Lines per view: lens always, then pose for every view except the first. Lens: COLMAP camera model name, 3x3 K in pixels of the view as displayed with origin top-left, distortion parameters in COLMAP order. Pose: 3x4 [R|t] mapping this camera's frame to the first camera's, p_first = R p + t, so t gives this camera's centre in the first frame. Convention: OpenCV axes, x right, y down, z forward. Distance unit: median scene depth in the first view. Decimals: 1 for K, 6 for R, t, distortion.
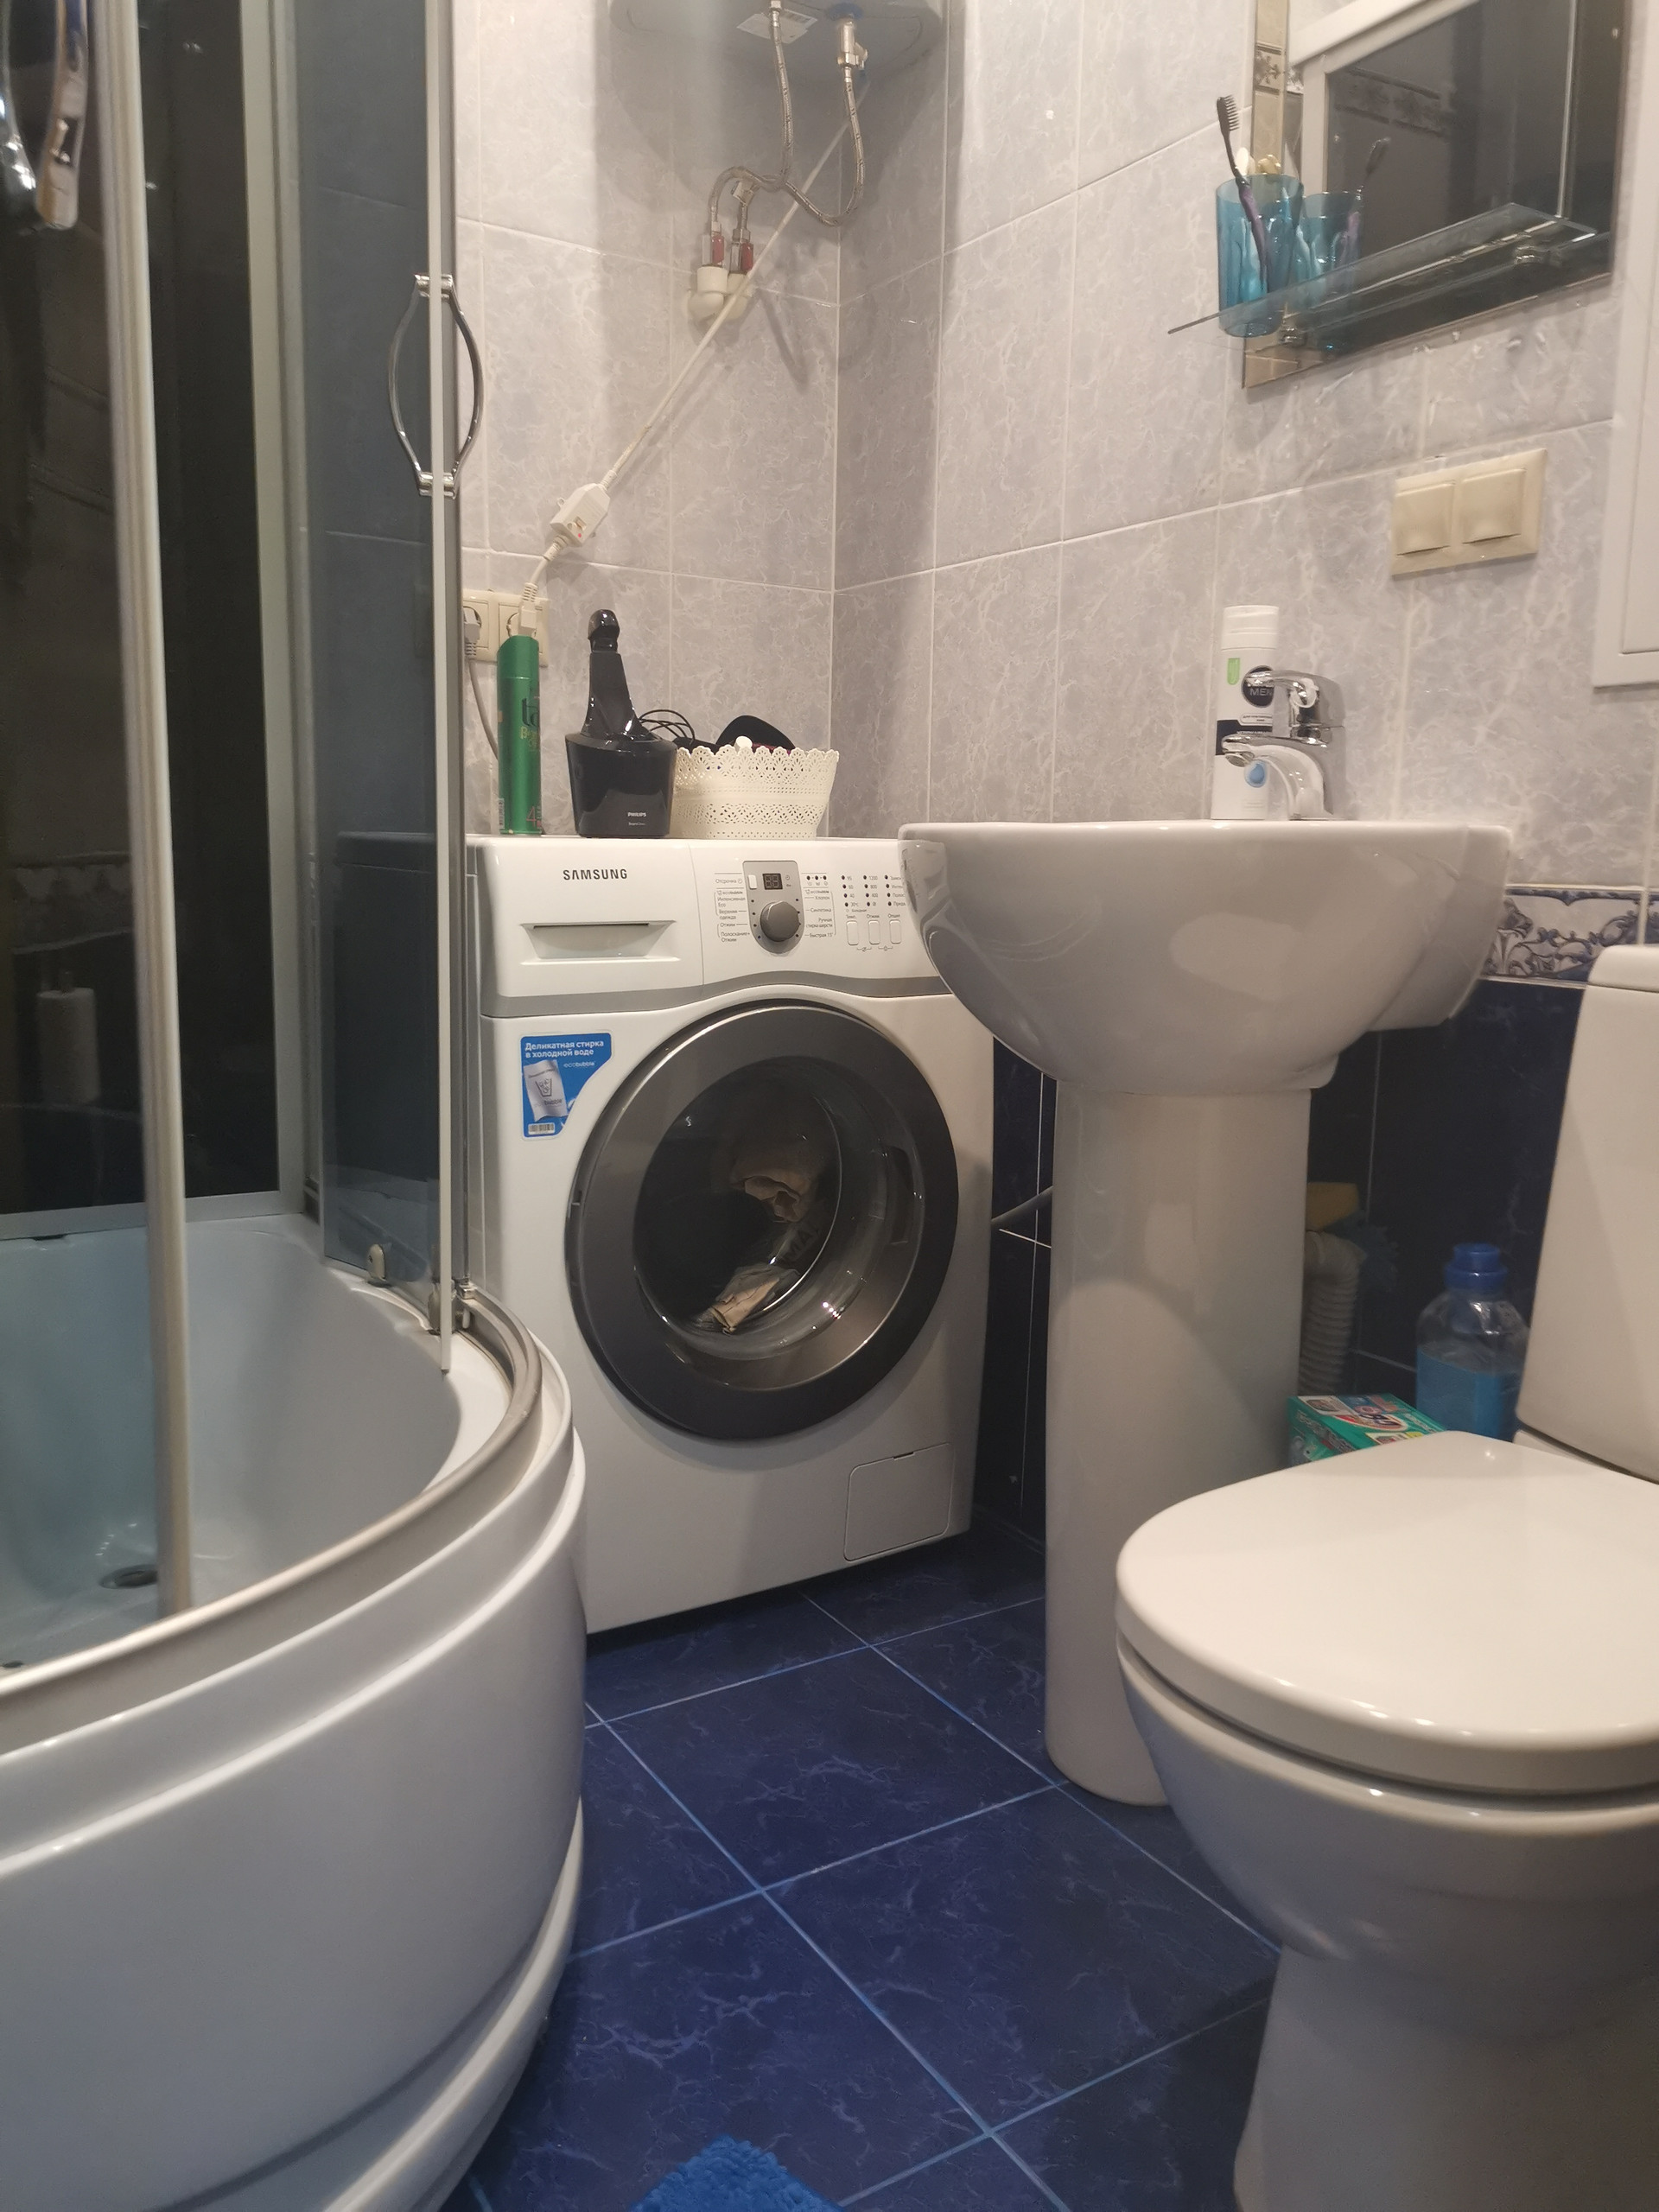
lens RADIAL K [[1700.7, 0, 845.7], [0, 1700.7, 1108.8], [0, 0, 1]] dist [0.050707, -0.038402]
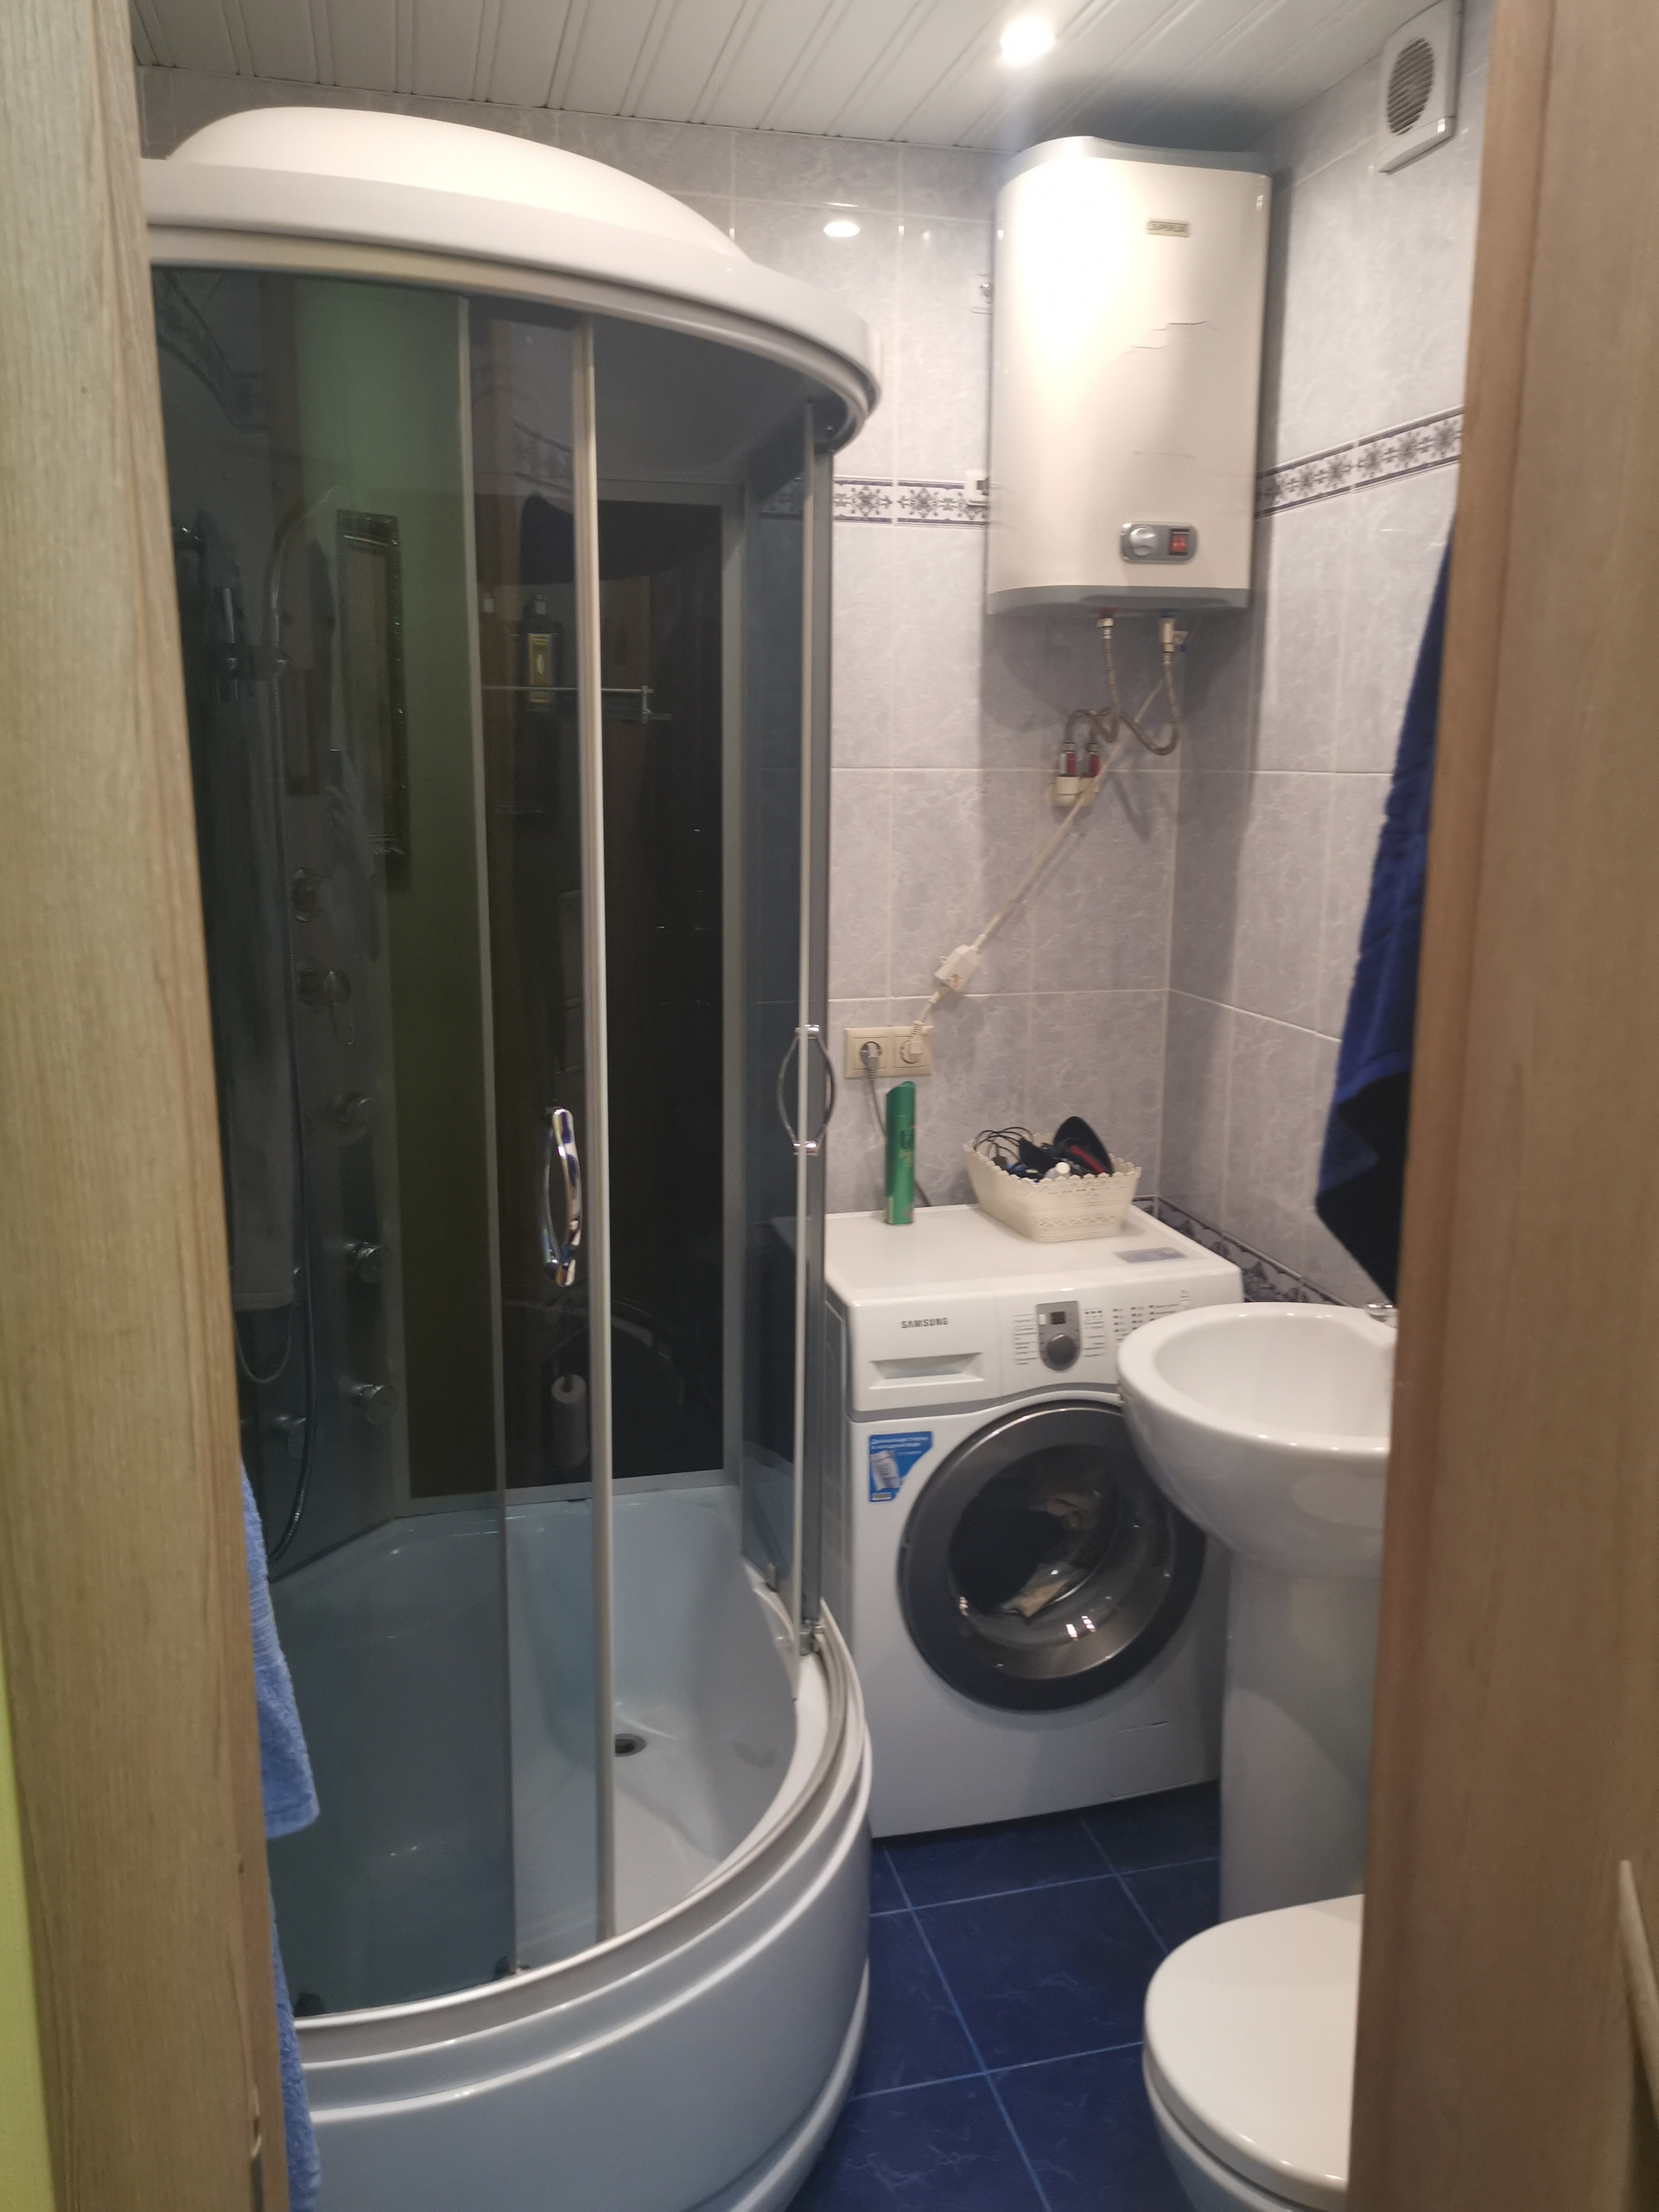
lens RADIAL K [[1700.7, 0, 840.5], [0, 1700.7, 1106.4], [0, 0, 1]] dist [0.050707, -0.038402]
pose [[0.952879, 0.048320, -0.299477, 0.193539], [-0.035756, 0.998241, 0.047293, -0.364795], [0.301235, -0.034356, 0.952931, -0.353073]]
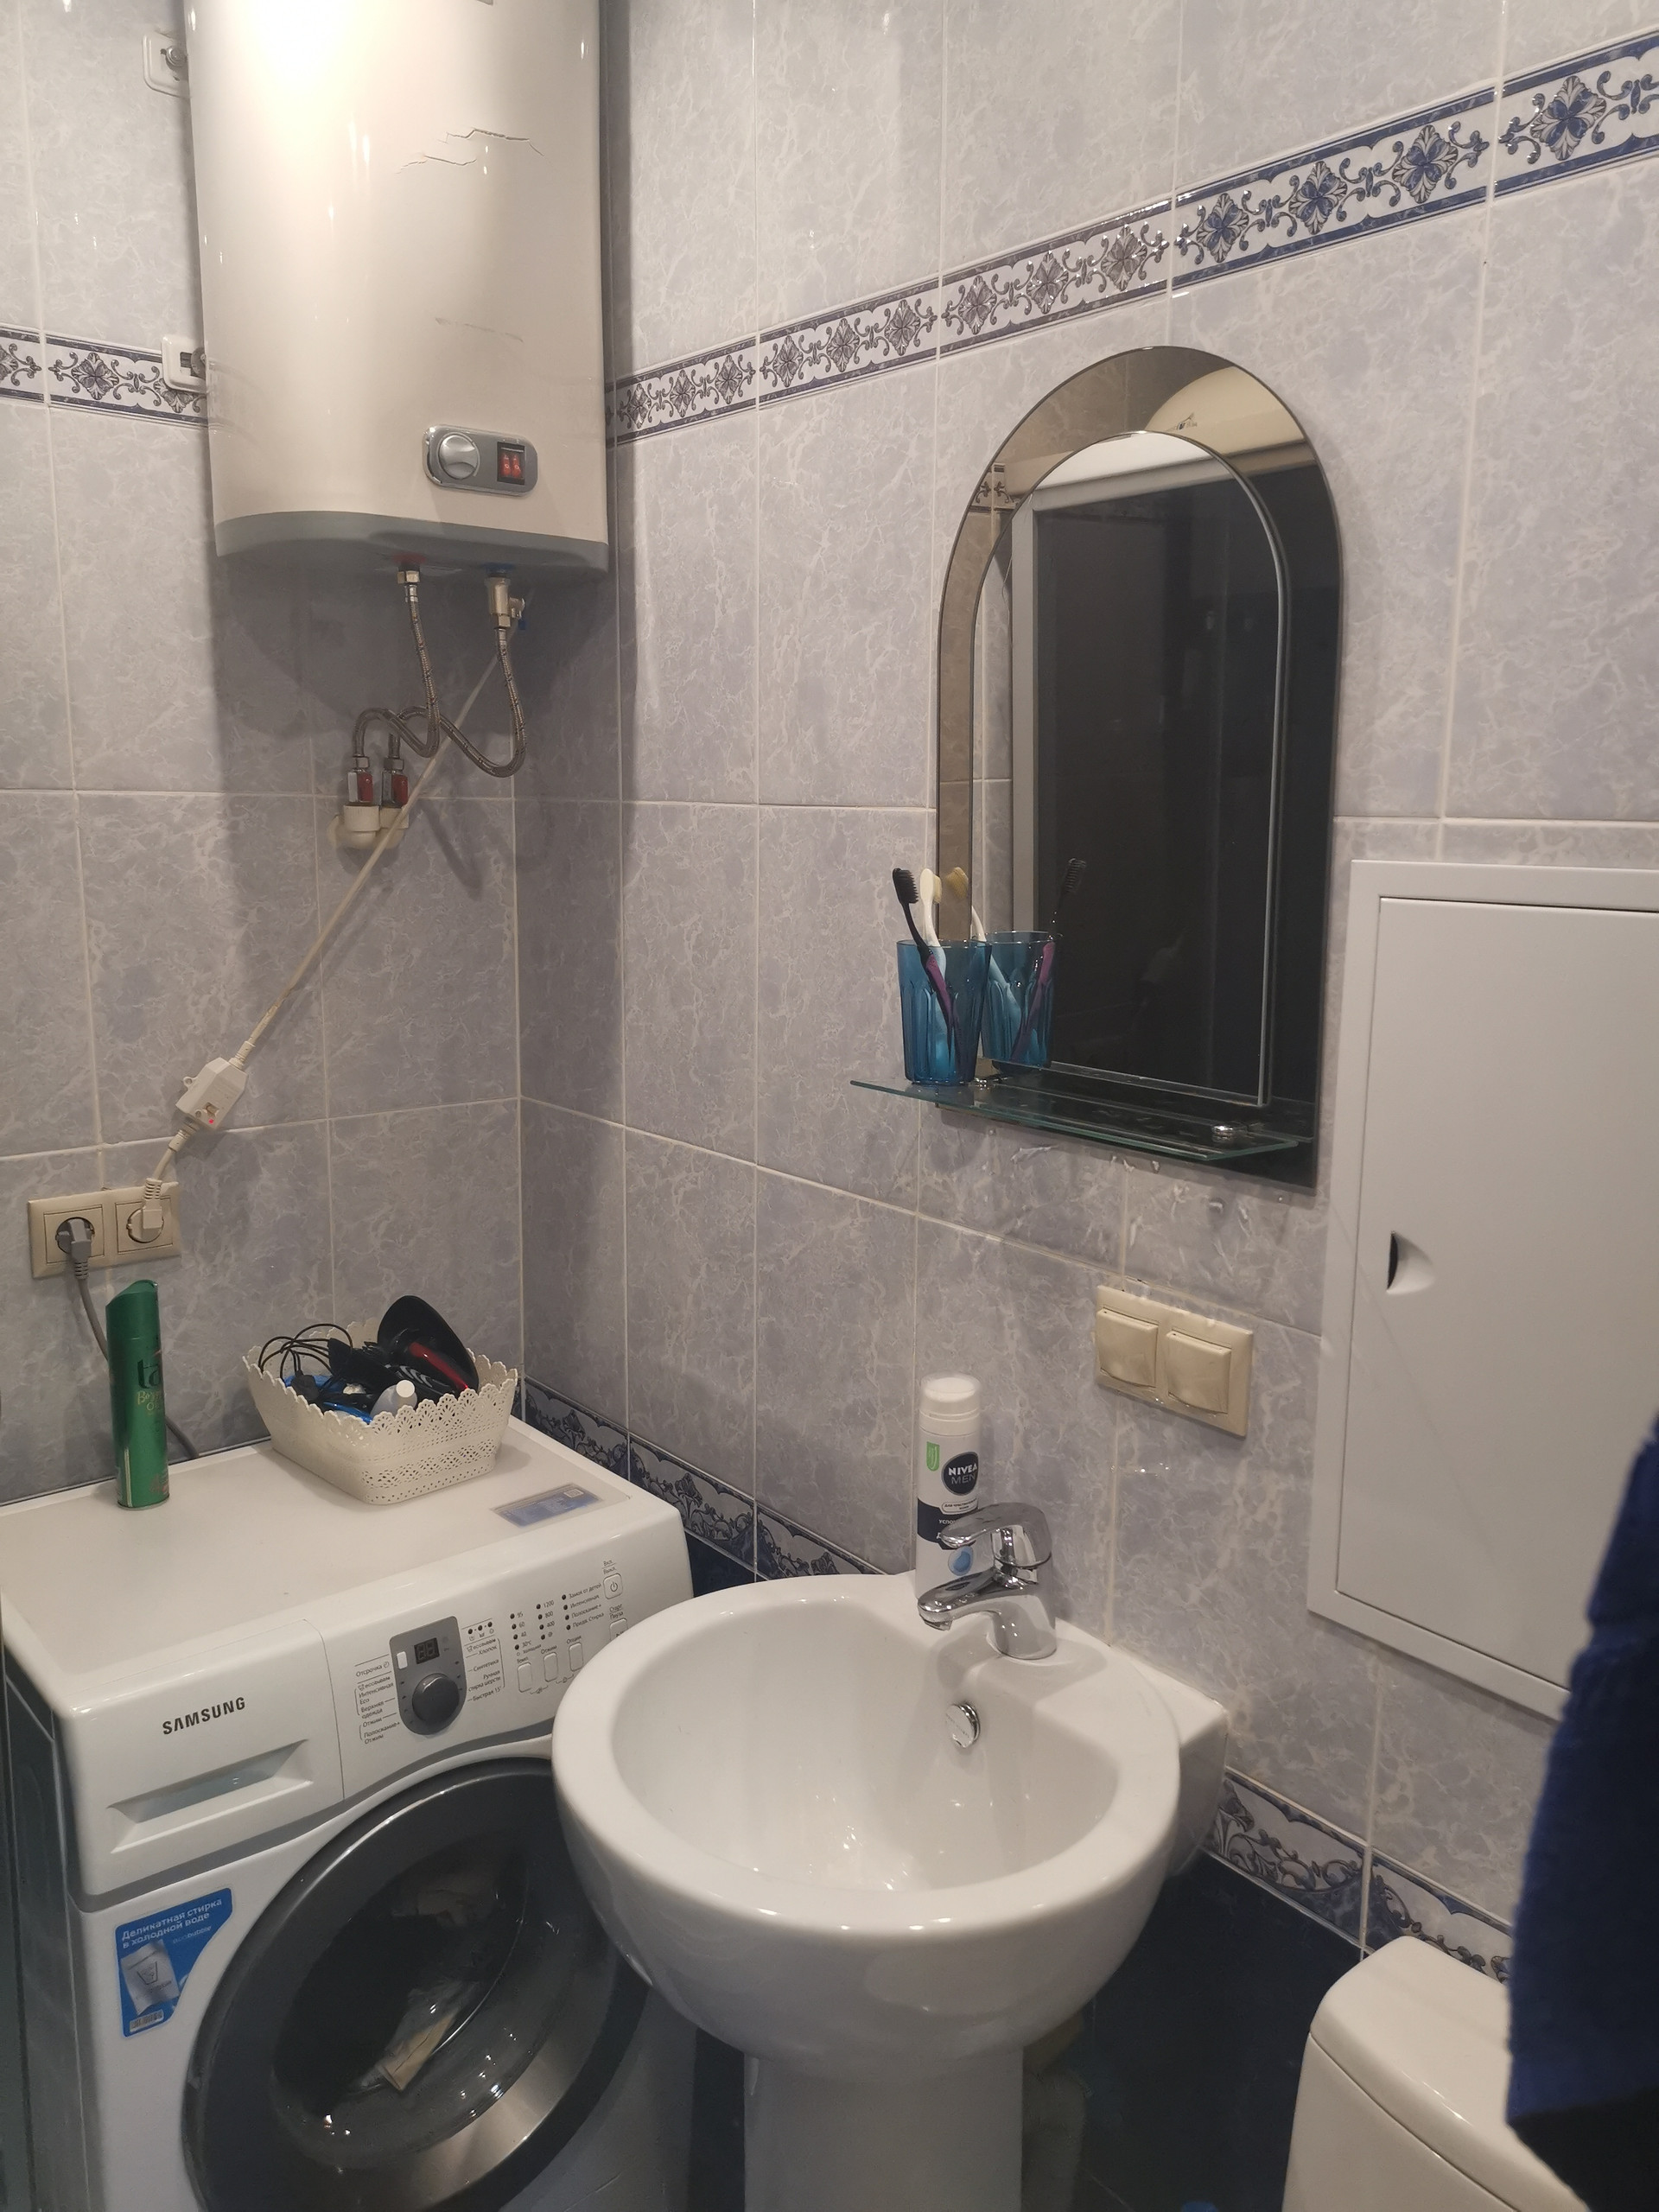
lens RADIAL K [[1700.7, 0, 842.6], [0, 1700.7, 1106.6], [0, 0, 1]] dist [0.050707, -0.038402]
pose [[0.991651, -0.028288, 0.125811, 0.066597], [0.024647, 0.999234, 0.030406, -0.437763], [-0.126574, -0.027051, 0.991588, 0.109999]]
